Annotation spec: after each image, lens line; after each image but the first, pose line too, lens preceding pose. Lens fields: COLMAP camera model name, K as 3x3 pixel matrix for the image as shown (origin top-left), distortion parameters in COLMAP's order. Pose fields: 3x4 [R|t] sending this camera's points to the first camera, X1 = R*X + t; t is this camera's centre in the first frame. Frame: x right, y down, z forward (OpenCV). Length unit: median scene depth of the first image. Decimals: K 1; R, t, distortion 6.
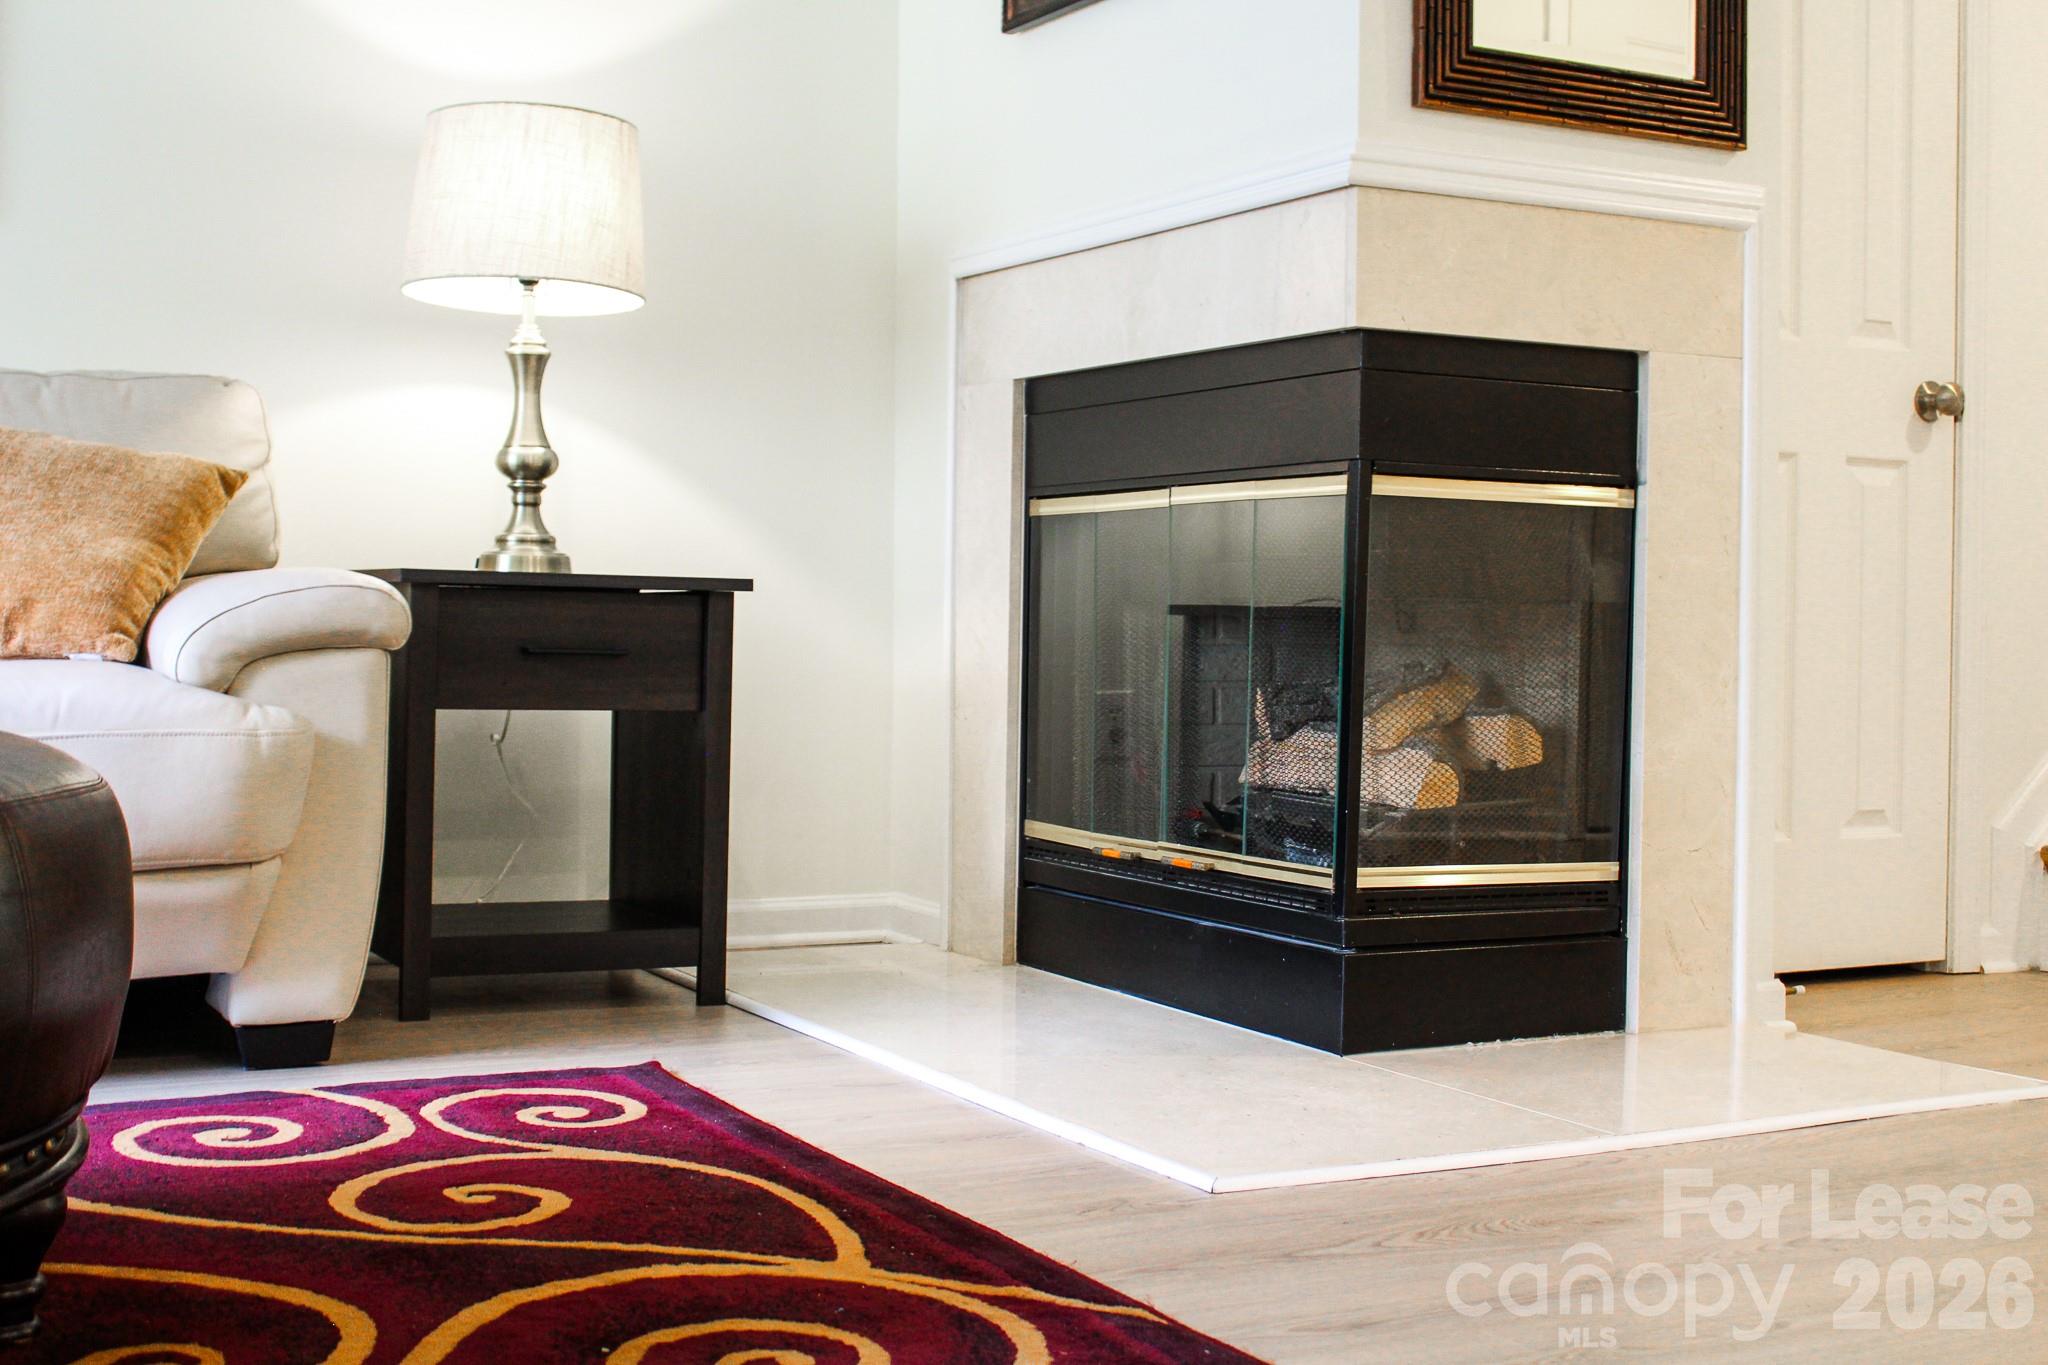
lens RADIAL K [[2552.6, 0, 1020.5], [0, 2552.6, 676.0], [0, 0, 1]] dist [-0.085096, 0.000000]
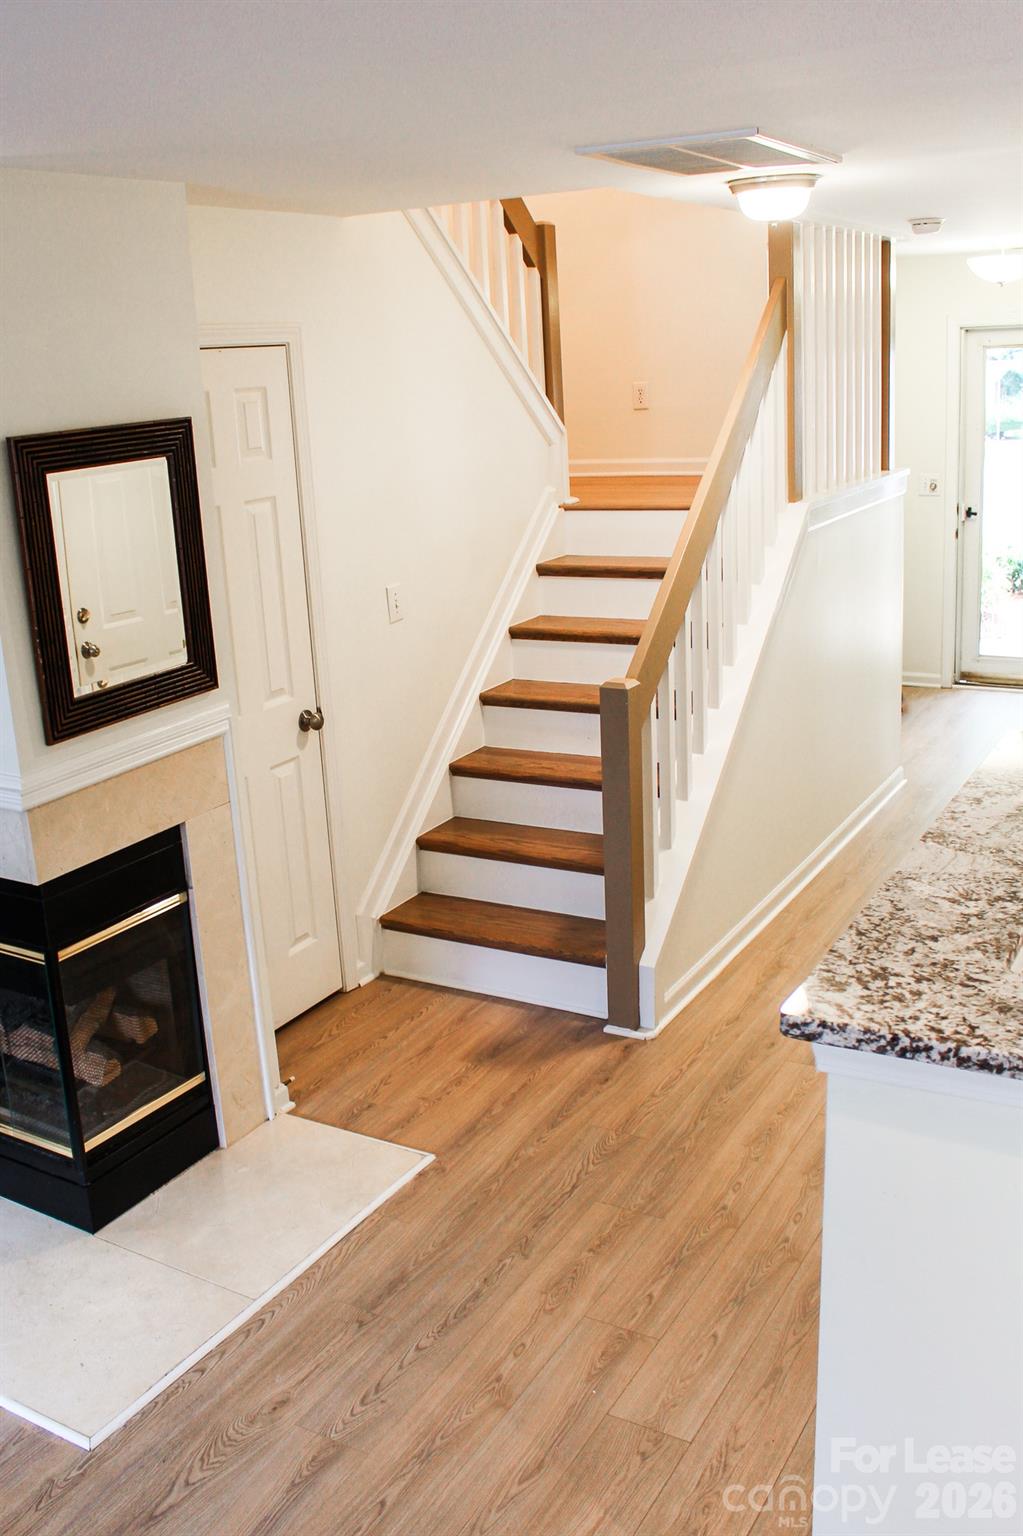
lens RADIAL K [[1439.7, 0, 497.9], [0, 1439.7, 773.4], [0, 0, 1]] dist [-0.111088, 0.000000]
pose [[0.854514, -0.200111, 0.479335, -0.050333], [0.069236, 0.958457, 0.276706, -0.426904], [-0.514794, -0.203262, 0.832870, 0.018467]]
